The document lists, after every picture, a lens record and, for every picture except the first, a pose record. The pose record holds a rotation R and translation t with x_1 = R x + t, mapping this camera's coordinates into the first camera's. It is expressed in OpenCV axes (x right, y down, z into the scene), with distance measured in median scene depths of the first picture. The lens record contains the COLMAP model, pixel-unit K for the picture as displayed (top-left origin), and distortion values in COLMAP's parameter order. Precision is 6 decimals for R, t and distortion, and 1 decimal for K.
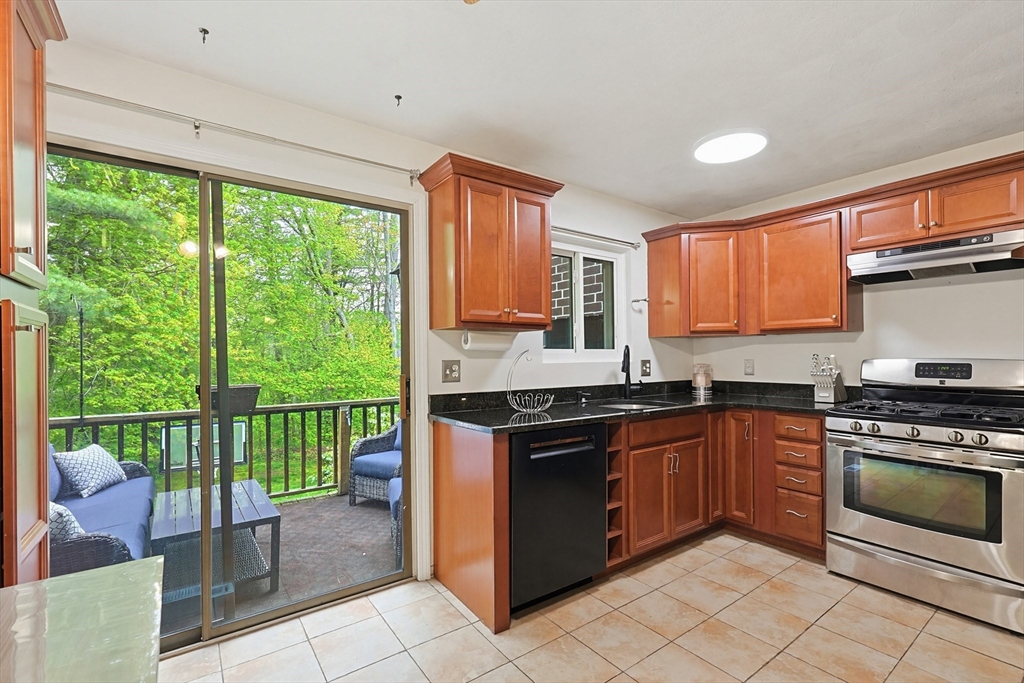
lens RADIAL K [[450.8, 0, 509.1], [0, 450.8, 353.1], [0, 0, 1]] dist [-0.003407, -0.000167]
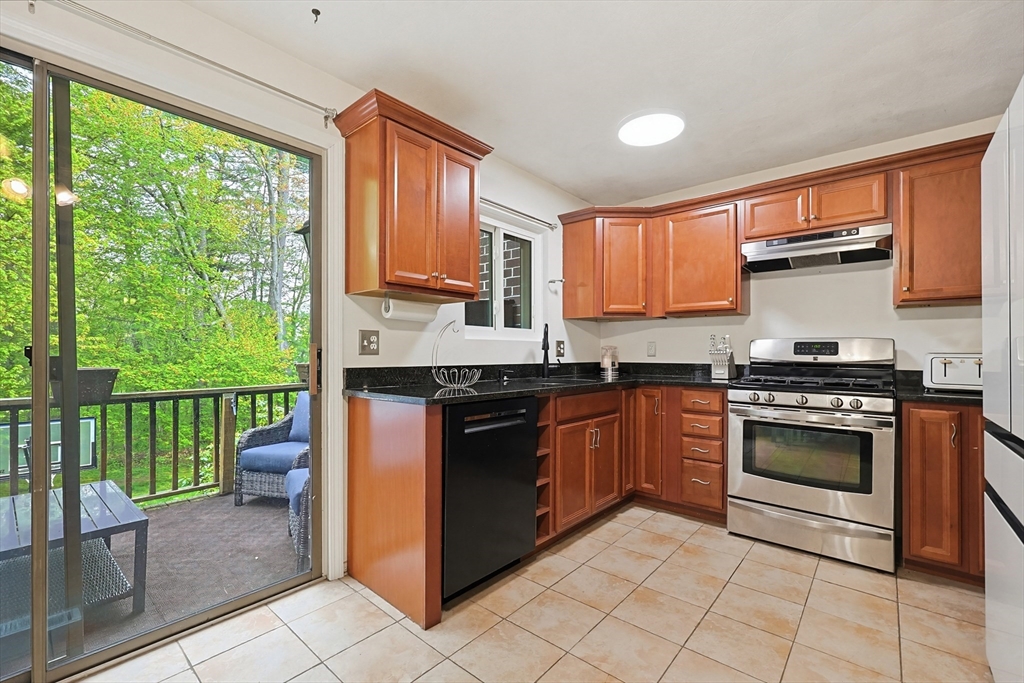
lens RADIAL K [[439.4, 0, 498.5], [0, 439.4, 348.7], [0, 0, 1]] dist [-0.001833, -0.000013]
pose [[0.976760, 0.007580, 0.214203, -0.059760], [-0.007119, 0.999970, -0.002923, 0.049184], [-0.214219, 0.001330, 0.976785, 0.085435]]
